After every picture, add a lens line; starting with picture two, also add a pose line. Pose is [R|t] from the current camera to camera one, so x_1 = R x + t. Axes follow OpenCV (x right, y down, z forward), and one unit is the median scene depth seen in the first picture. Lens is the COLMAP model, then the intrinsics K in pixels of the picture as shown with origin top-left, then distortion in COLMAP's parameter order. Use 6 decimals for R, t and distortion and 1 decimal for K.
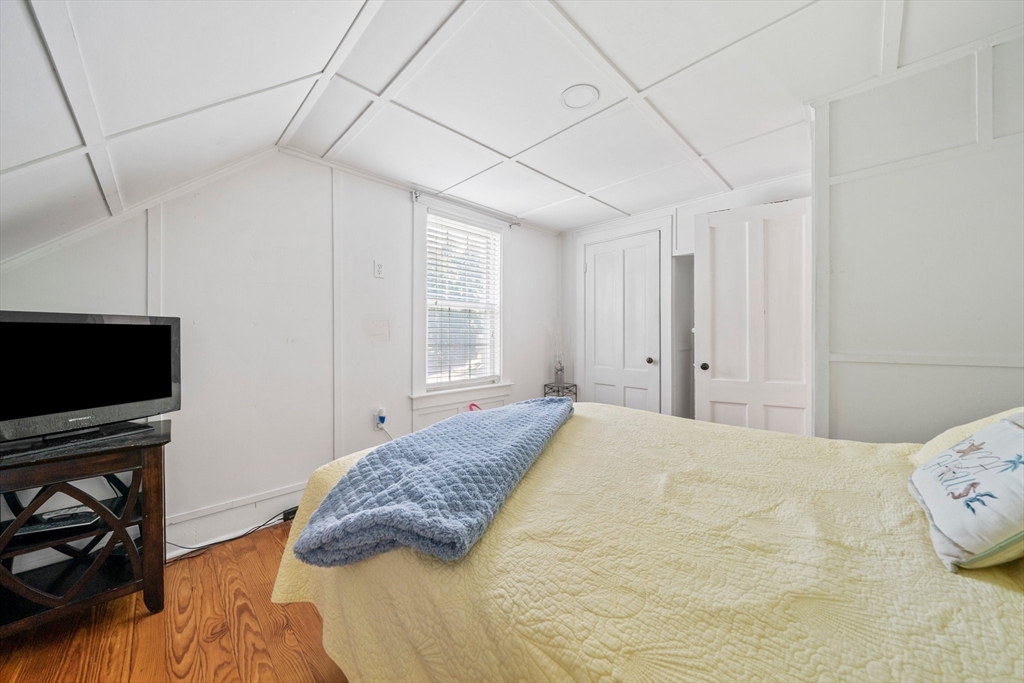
lens RADIAL K [[353.6, 0, 517.4], [0, 353.6, 335.2], [0, 0, 1]] dist [-0.004855, -0.000157]
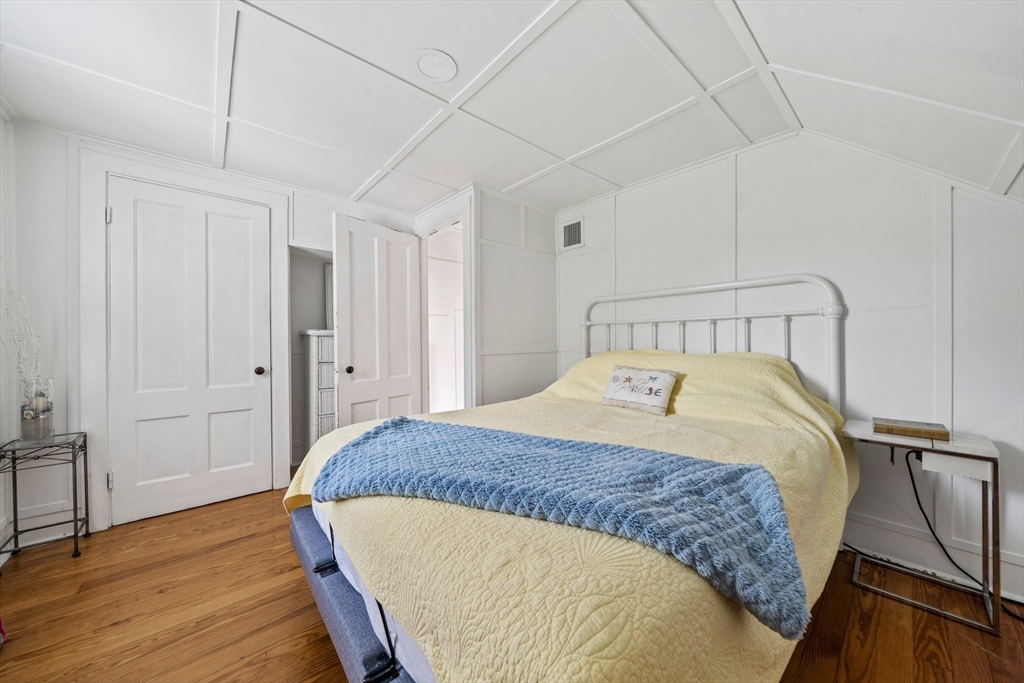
lens RADIAL K [[353.6, 0, 517.5], [0, 353.6, 344.3], [0, 0, 1]] dist [-0.004855, -0.000157]
pose [[0.062770, -0.005662, 0.998012, -0.374768], [0.000903, 0.999984, 0.005616, 0.009792], [-0.998028, 0.000549, 0.062774, 0.398690]]
